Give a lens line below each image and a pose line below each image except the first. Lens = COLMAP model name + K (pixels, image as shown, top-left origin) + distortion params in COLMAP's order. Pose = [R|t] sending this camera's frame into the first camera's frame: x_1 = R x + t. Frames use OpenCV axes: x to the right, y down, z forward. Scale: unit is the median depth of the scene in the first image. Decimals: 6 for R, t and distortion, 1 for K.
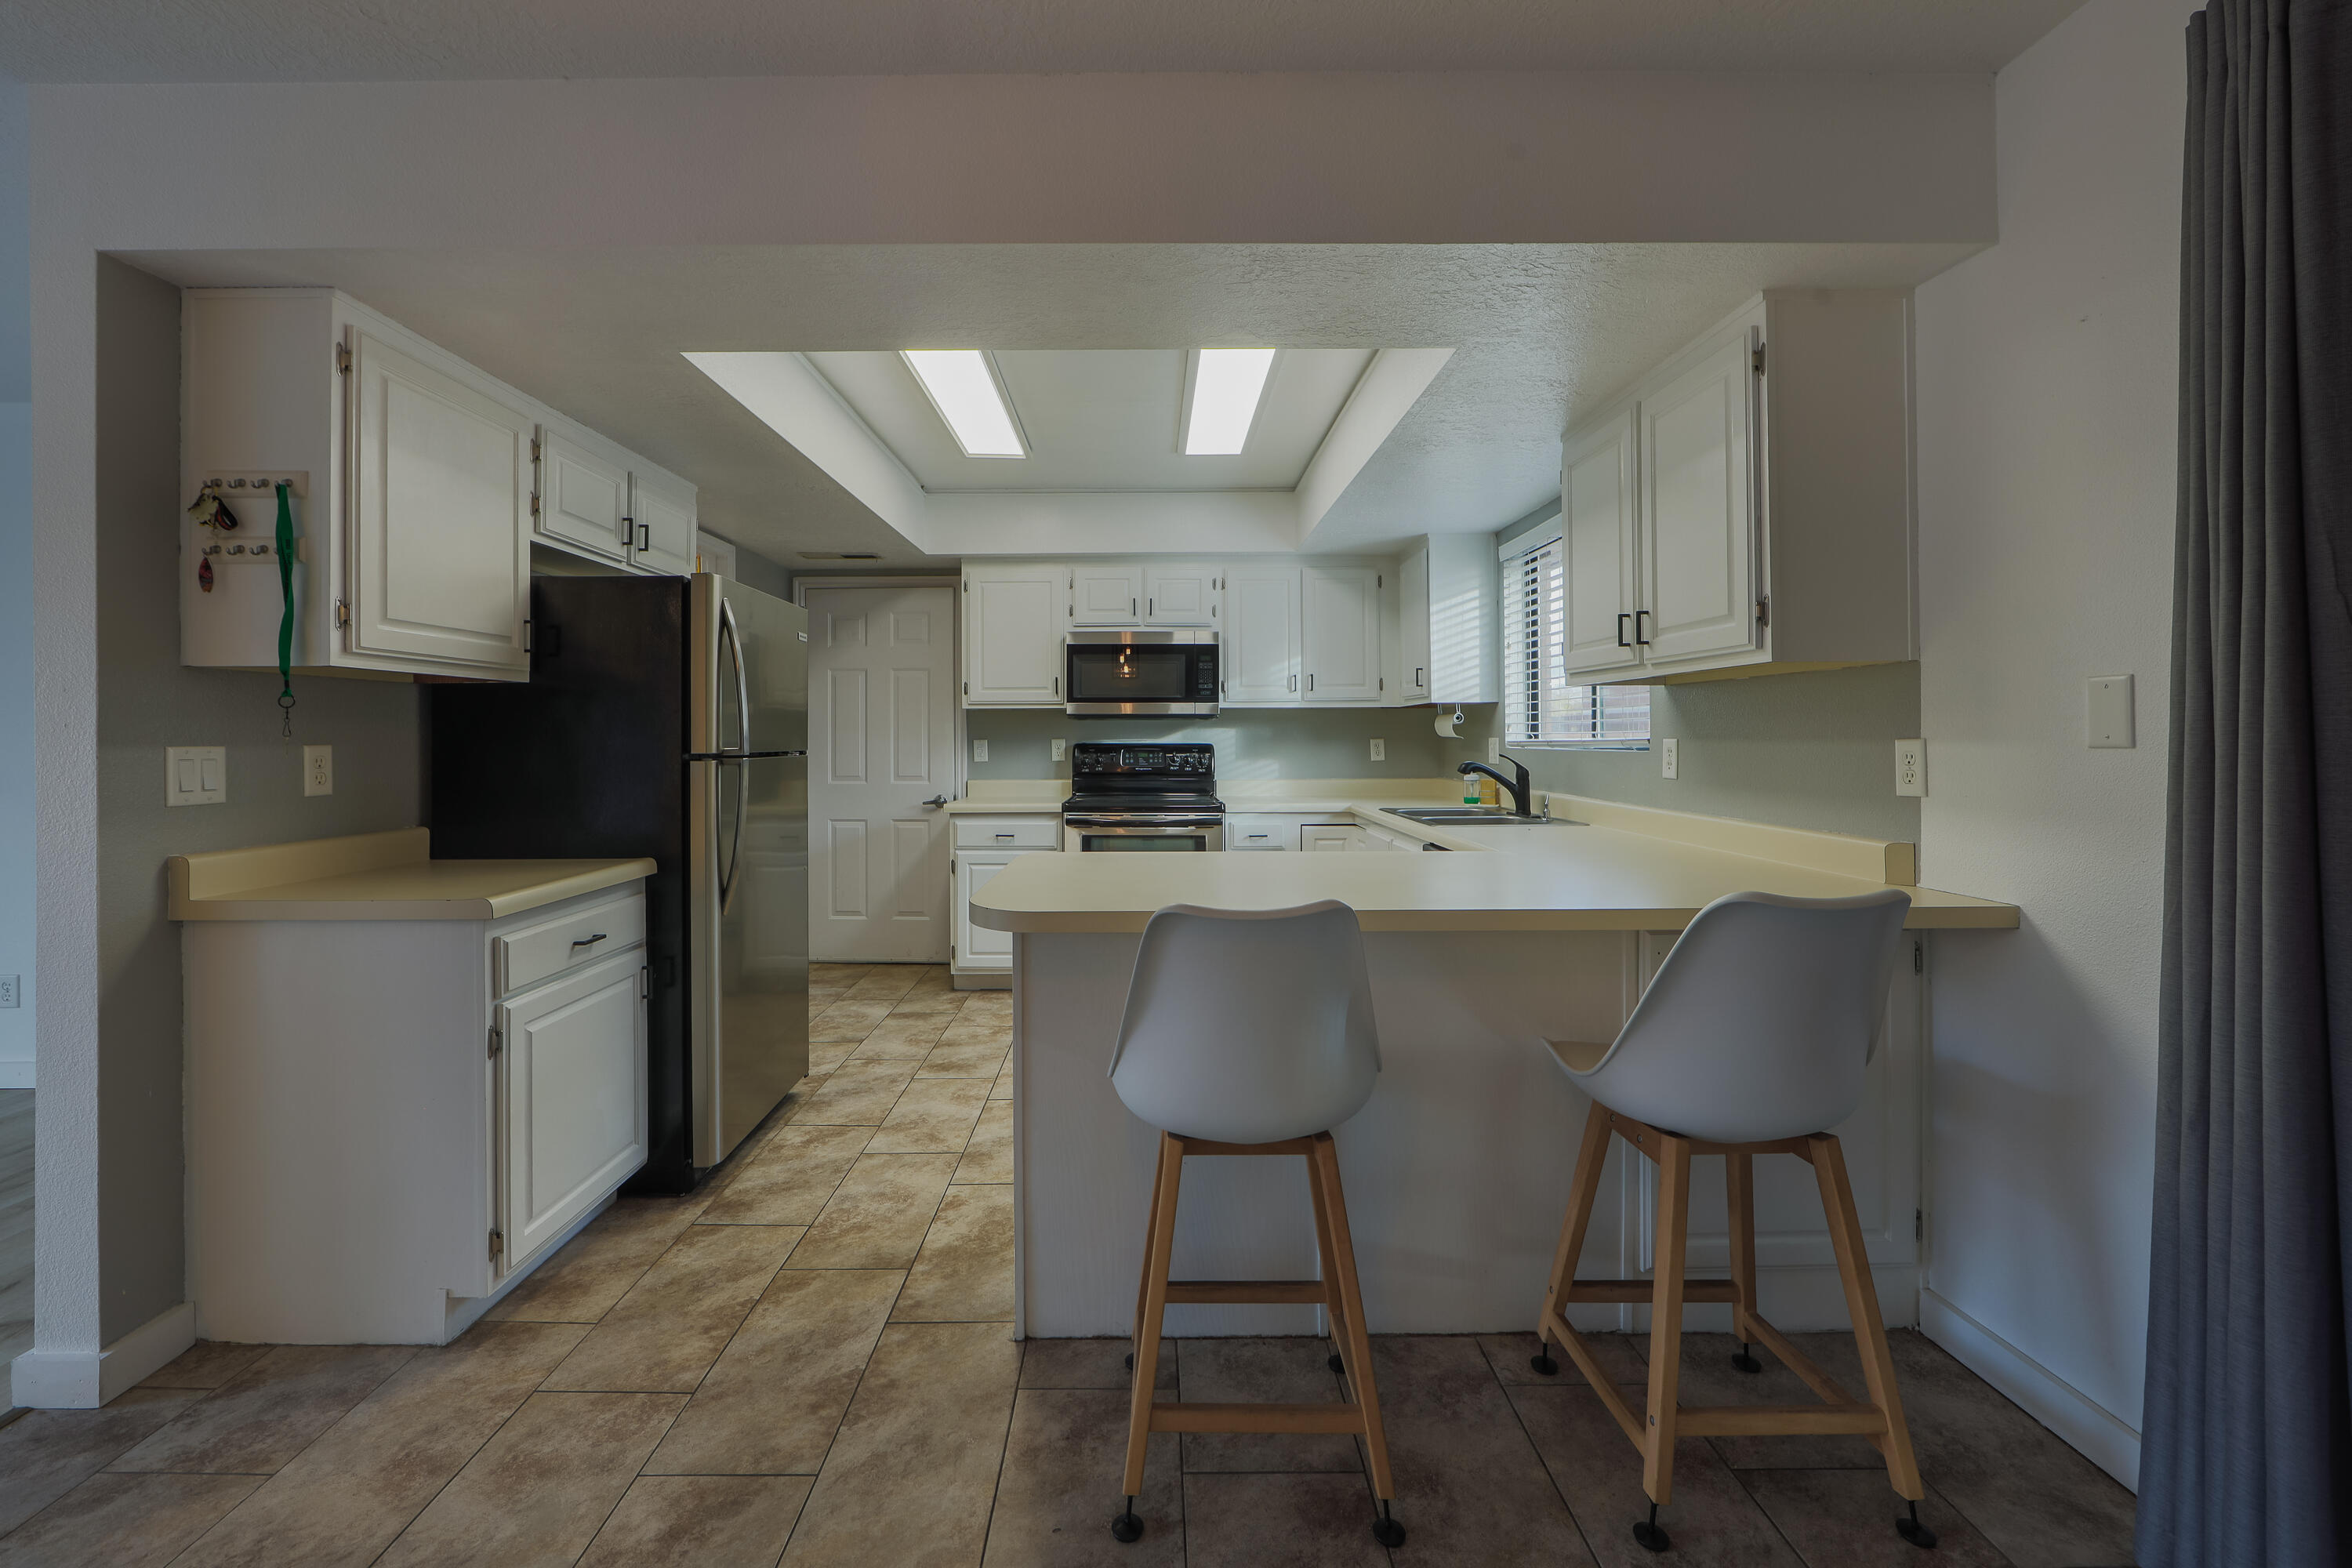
lens RADIAL K [[943.2, 0, 1162.6], [0, 943.2, 728.8], [0, 0, 1]] dist [-0.004388, -0.000243]
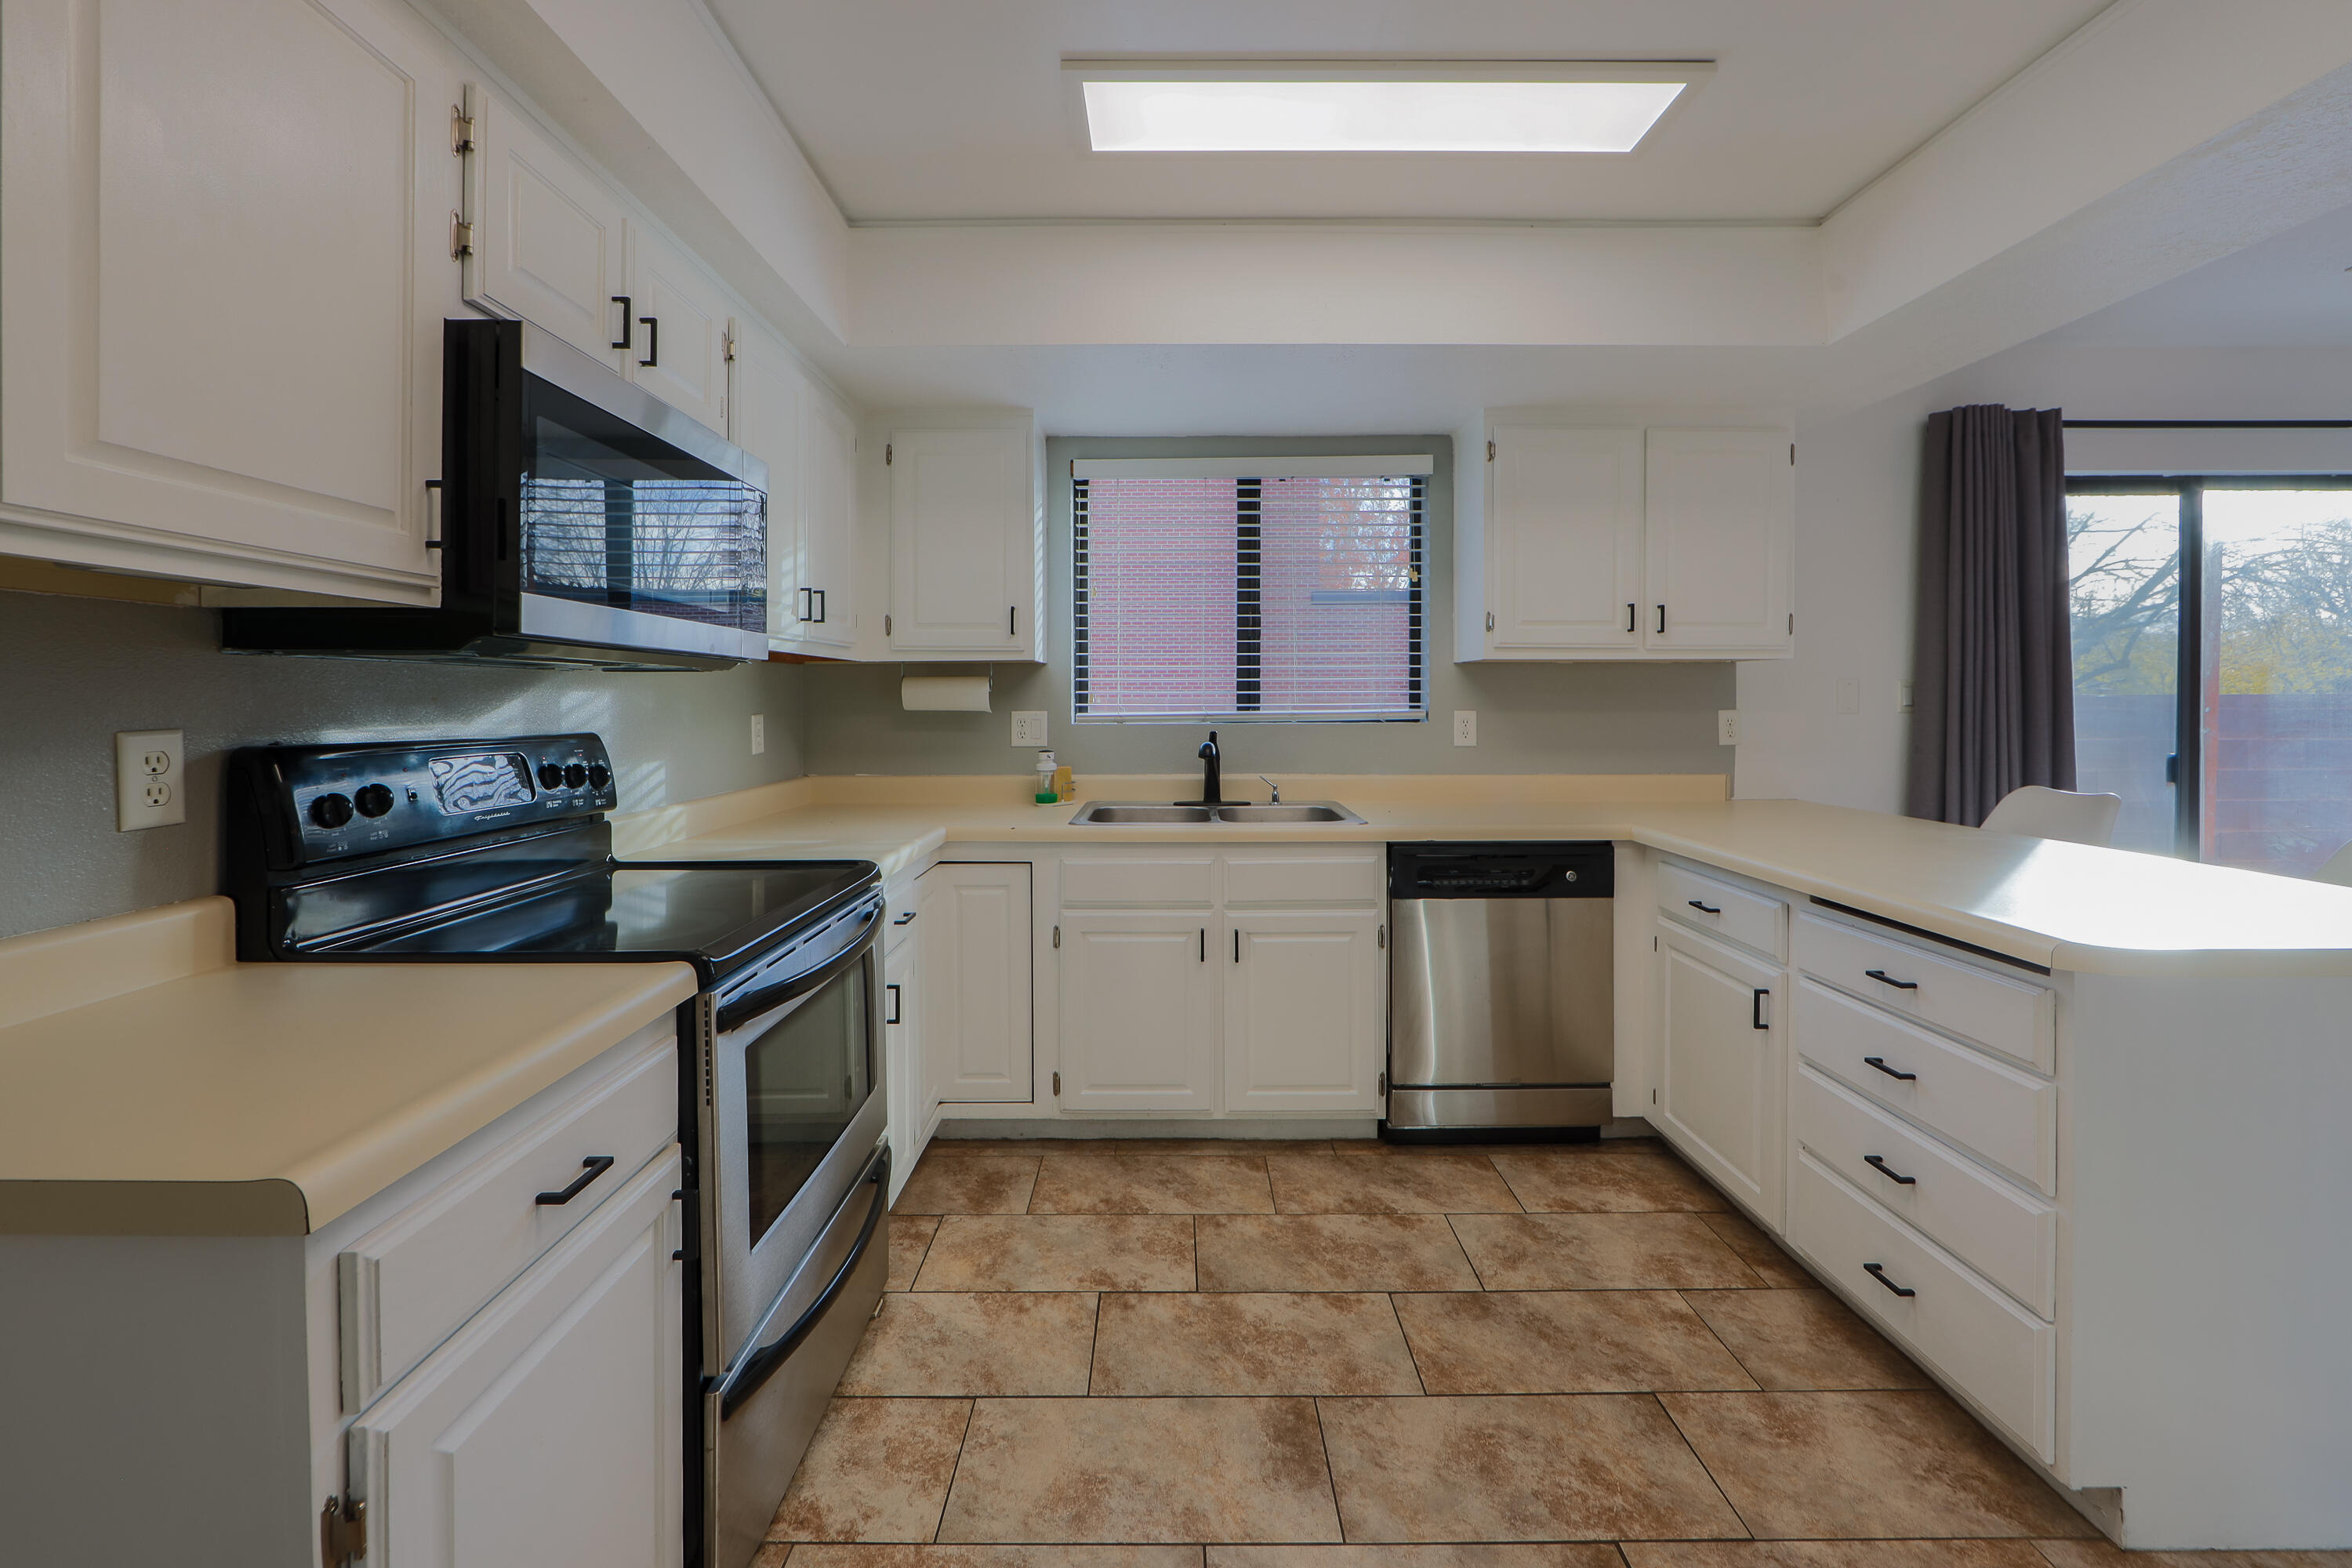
lens RADIAL K [[943.2, 0, 1162.6], [0, 943.2, 728.8], [0, 0, 1]] dist [-0.004388, -0.000243]
pose [[0.008974, -0.027386, 0.999585, -0.560275], [-0.006733, 0.999601, 0.027447, 0.003020], [-0.999937, -0.006977, 0.008786, 1.273872]]
